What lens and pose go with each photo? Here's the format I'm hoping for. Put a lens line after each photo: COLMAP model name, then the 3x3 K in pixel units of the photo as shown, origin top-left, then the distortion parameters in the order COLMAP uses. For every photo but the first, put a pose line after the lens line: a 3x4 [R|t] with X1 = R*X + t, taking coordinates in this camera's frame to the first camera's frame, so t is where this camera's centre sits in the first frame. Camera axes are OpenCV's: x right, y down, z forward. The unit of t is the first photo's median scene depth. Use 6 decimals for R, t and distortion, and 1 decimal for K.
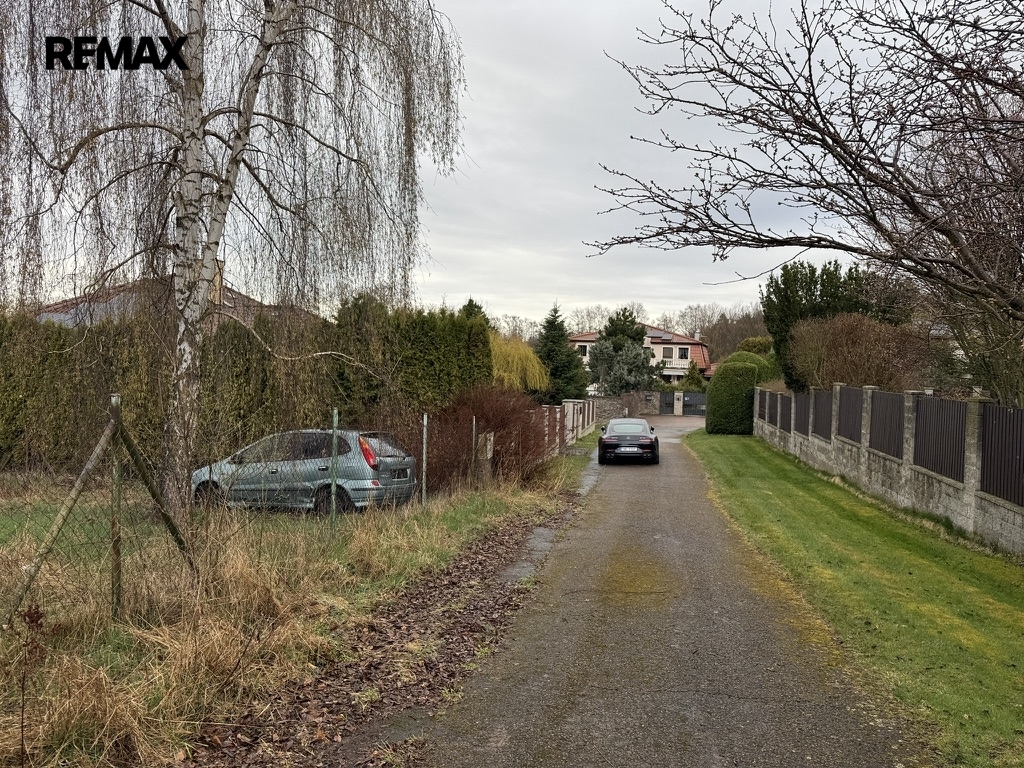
lens RADIAL K [[694.8, 0, 512.0], [0, 694.8, 384.0], [0, 0, 1]] dist [0.006030, -0.001338]
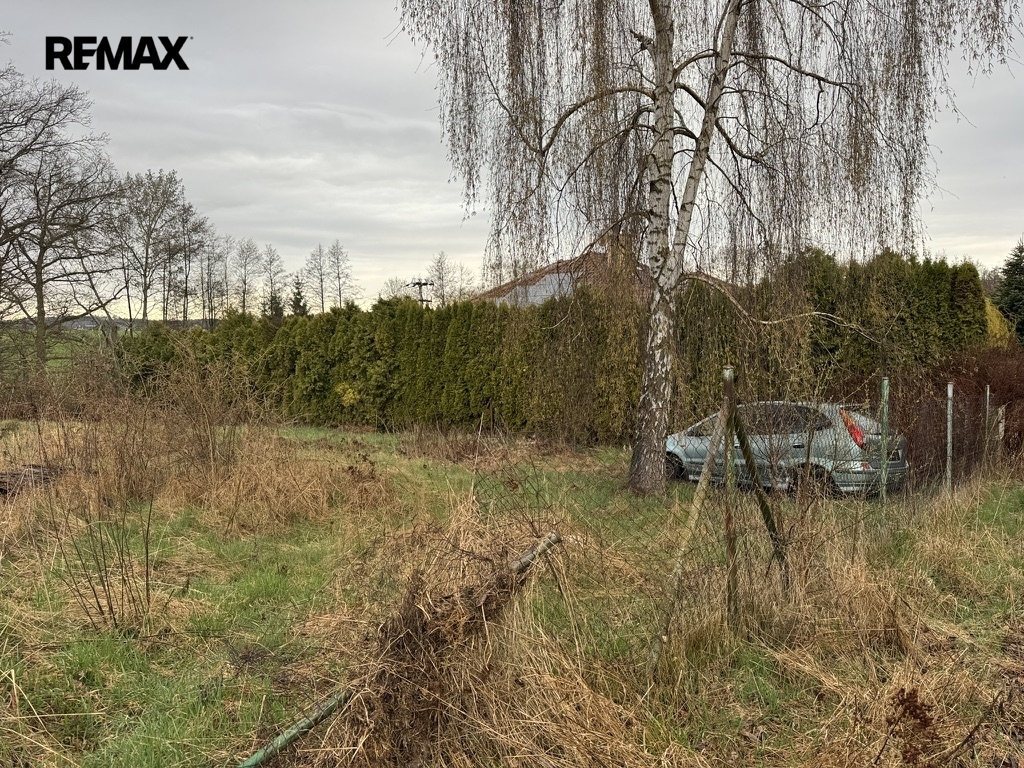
lens RADIAL K [[694.8, 0, 512.0], [0, 694.8, 384.0], [0, 0, 1]] dist [0.006030, -0.001338]
pose [[0.868149, -0.008764, -0.496226, -0.166935], [0.031809, 0.998771, 0.038009, -0.002973], [0.495283, -0.048782, 0.867361, 0.057506]]
